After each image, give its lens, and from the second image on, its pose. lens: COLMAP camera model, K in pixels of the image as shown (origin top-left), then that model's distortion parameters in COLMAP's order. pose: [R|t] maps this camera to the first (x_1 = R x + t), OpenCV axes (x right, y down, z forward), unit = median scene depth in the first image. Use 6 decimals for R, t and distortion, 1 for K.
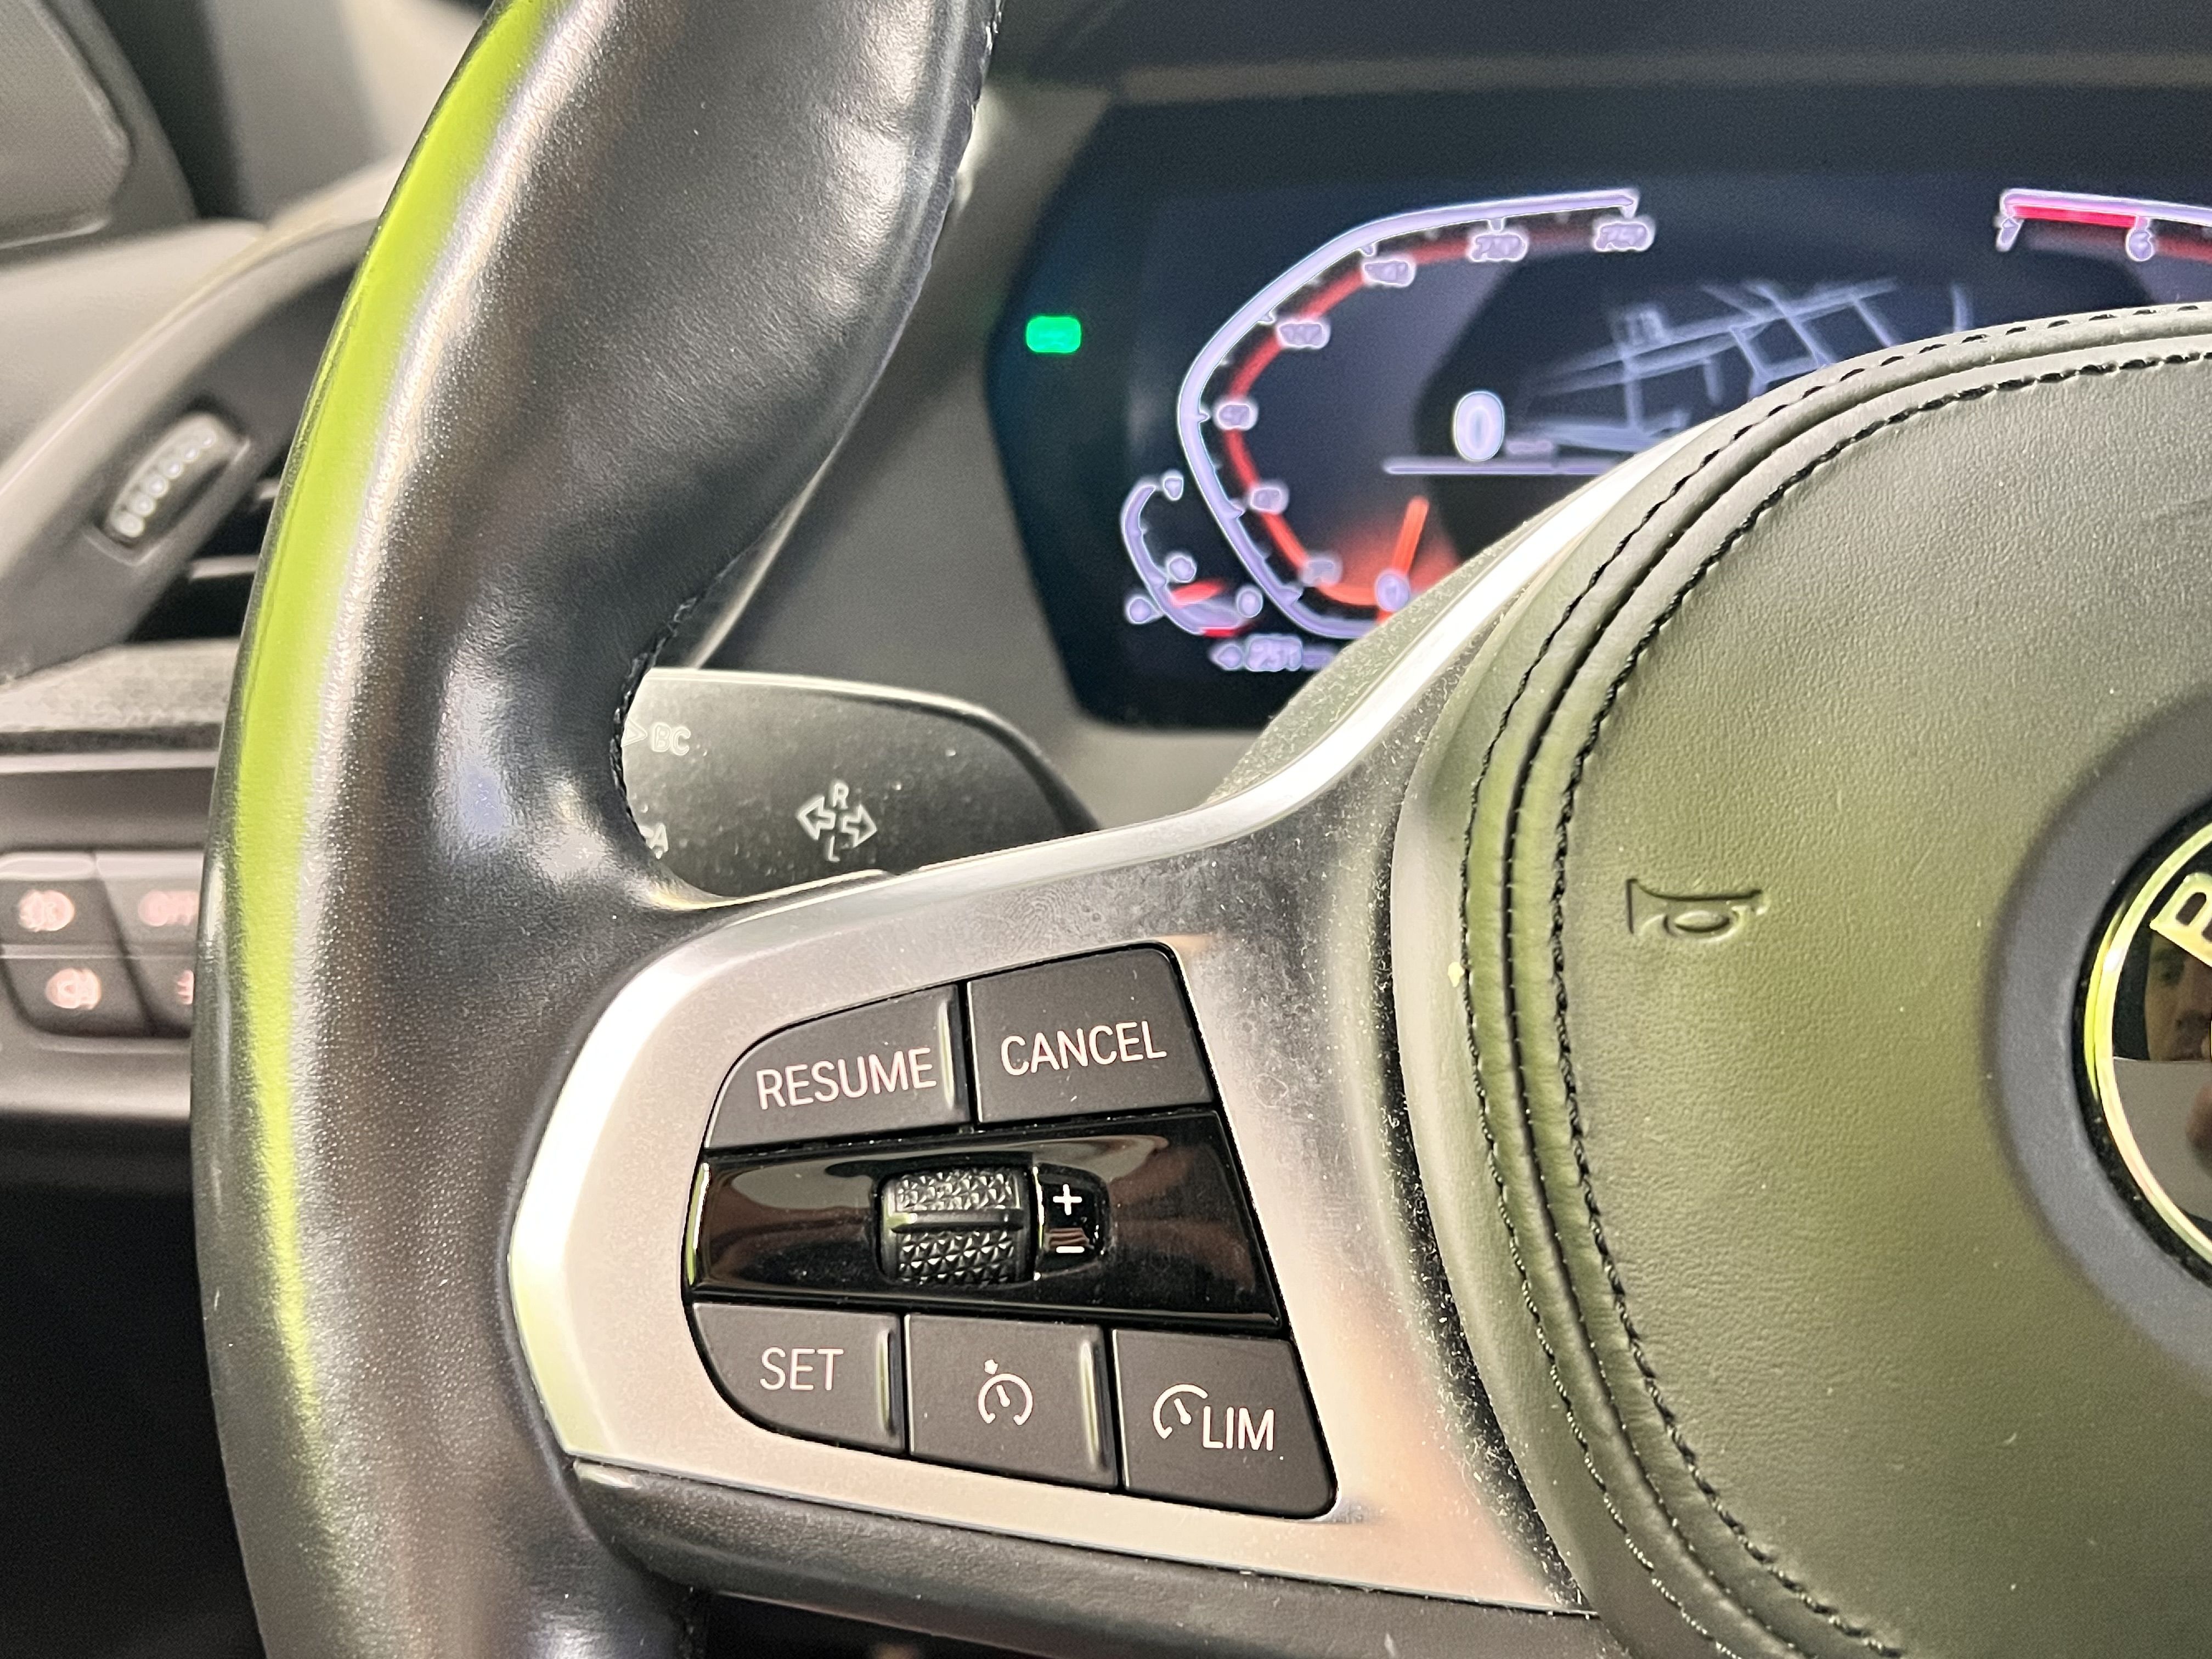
lens RADIAL K [[2711.2, 0, 1104.6], [0, 2711.2, 837.9], [0, 0, 1]] dist [0.032386, 0.000000]
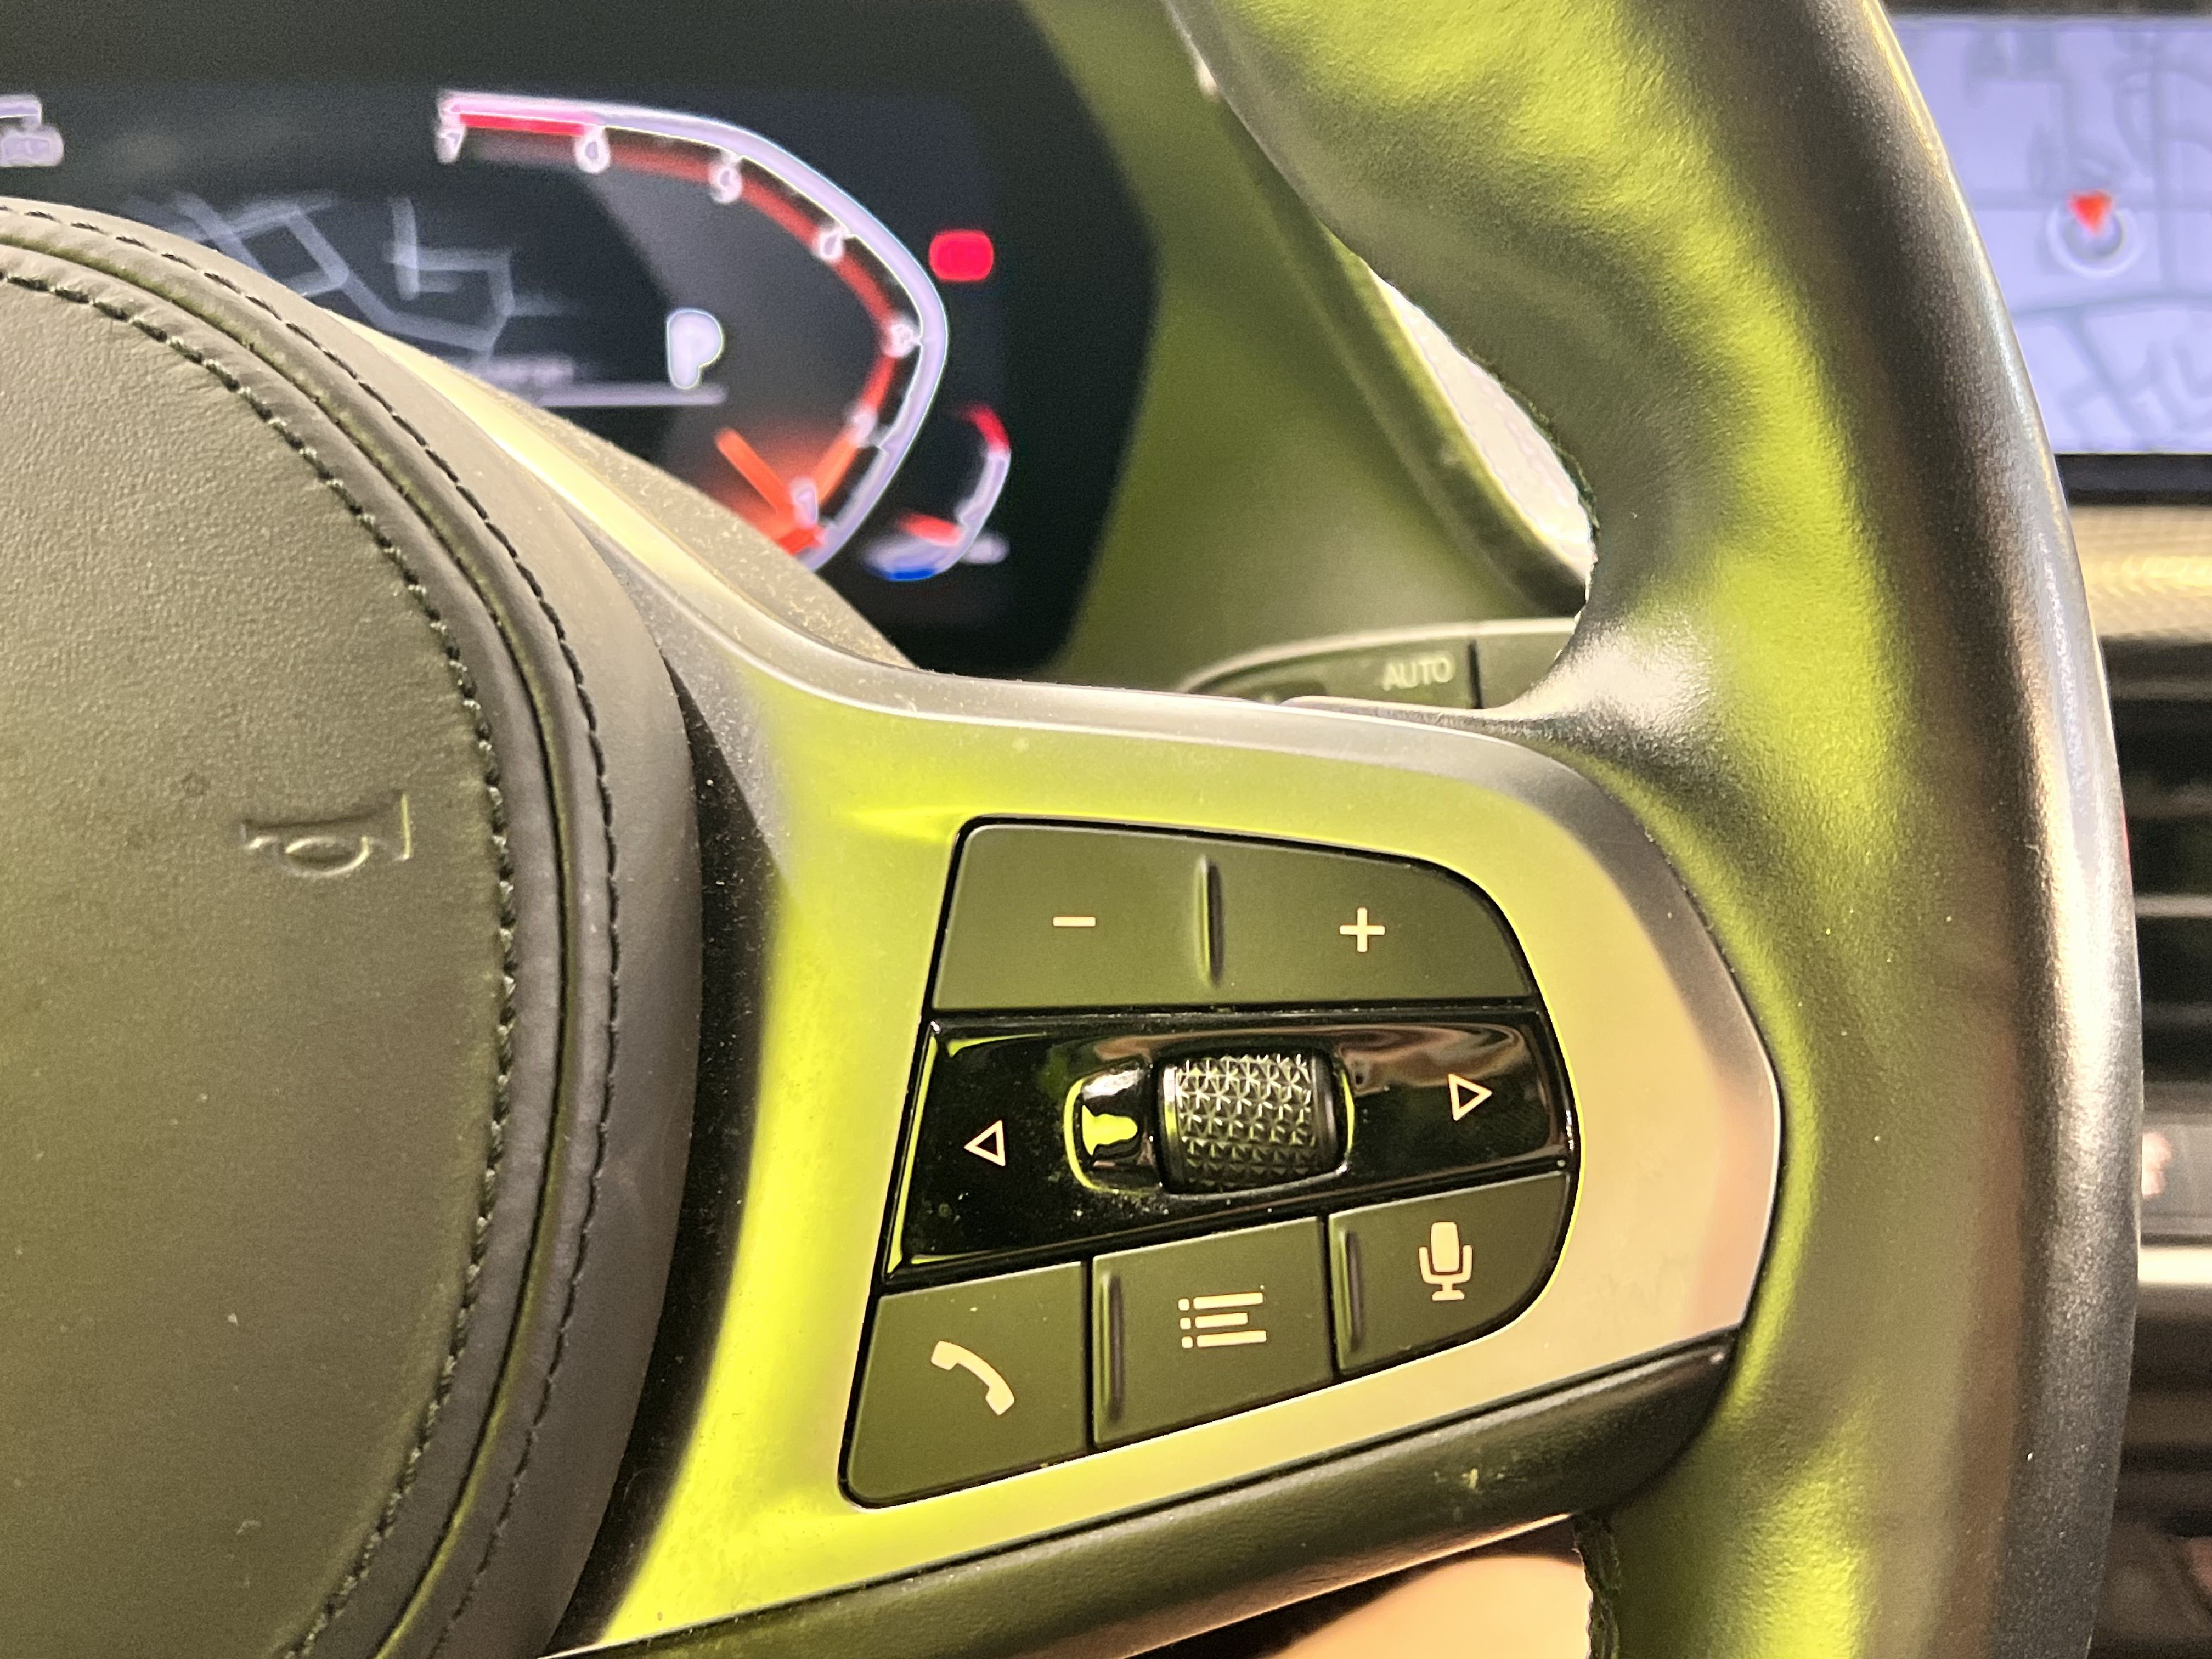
lens RADIAL K [[2711.2, 0, 1103.9], [0, 2711.2, 825.5], [0, 0, 1]] dist [0.032386, 0.000000]
pose [[0.979029, -0.060107, 0.194650, 0.359237], [0.061350, 0.998116, -0.000360, 0.017947], [-0.194262, 0.012295, 0.980873, 0.077618]]
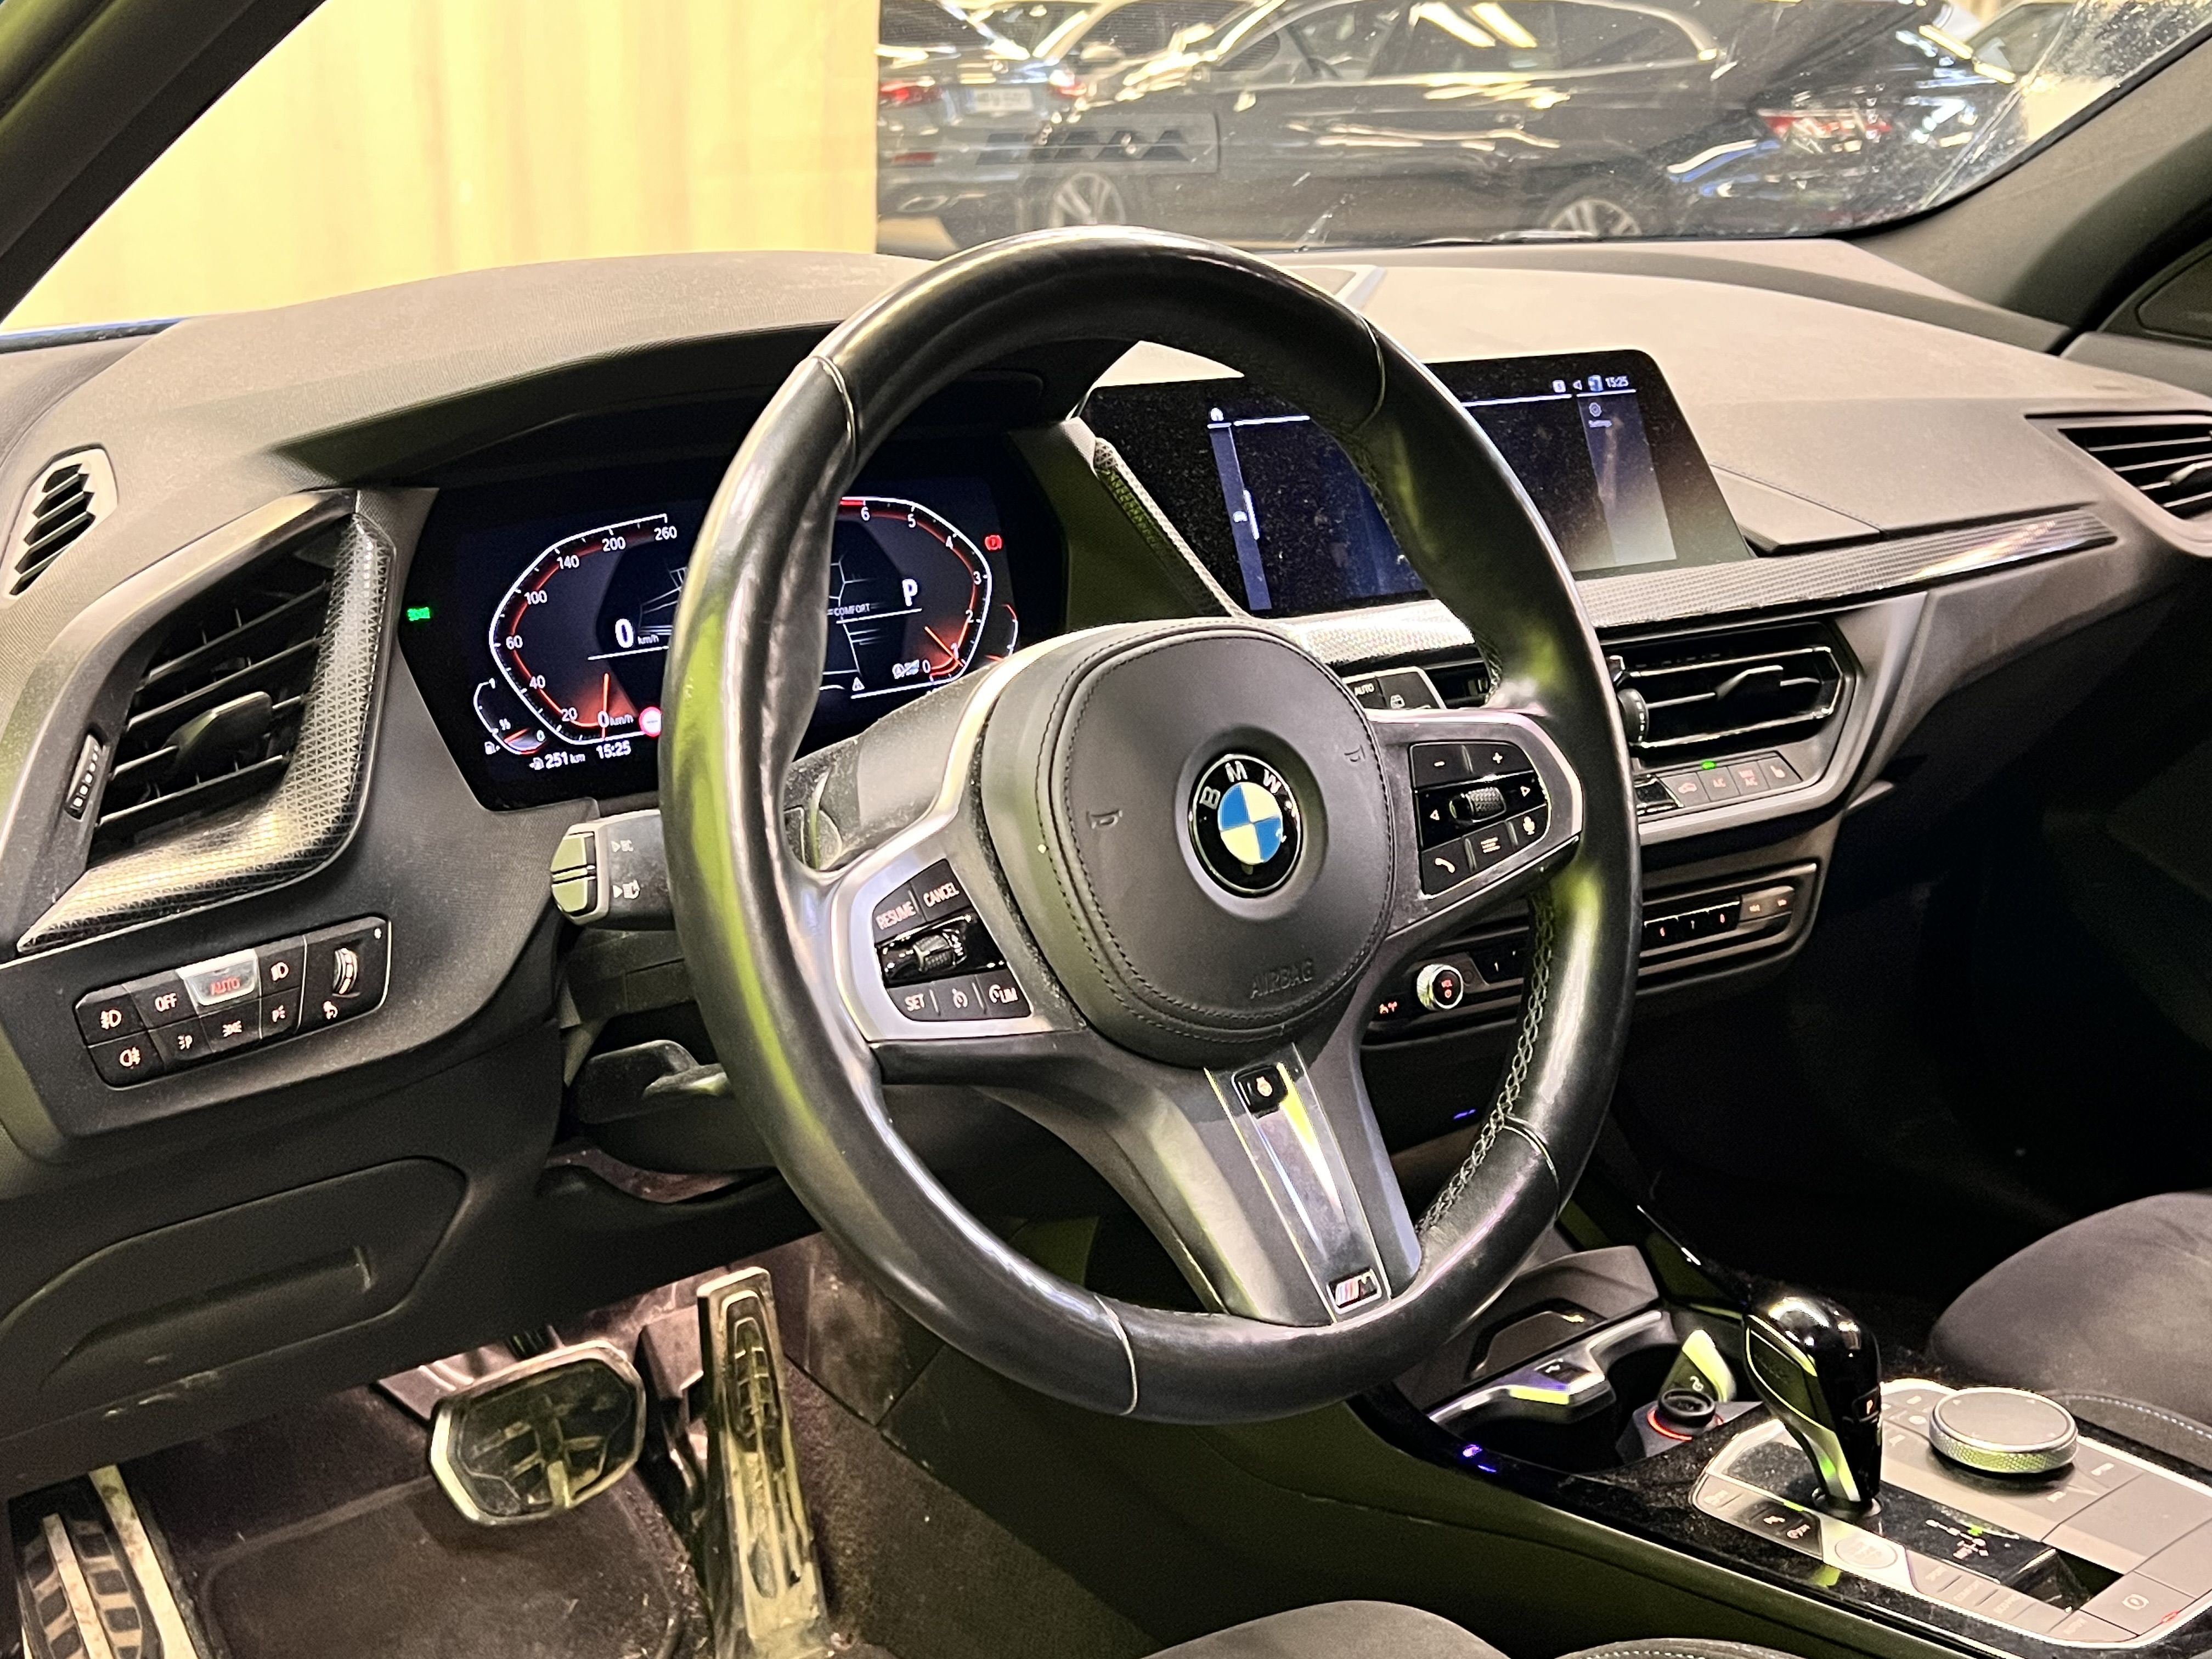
lens RADIAL K [[2634.5, 0, 1106.1], [0, 2634.5, 829.5], [0, 0, 1]] dist [-0.000921, 0.000000]
pose [[0.743026, -0.174482, 0.646118, -0.890904], [0.165056, 0.983371, 0.075744, -0.097079], [-0.648590, 0.050366, 0.759470, -0.720093]]
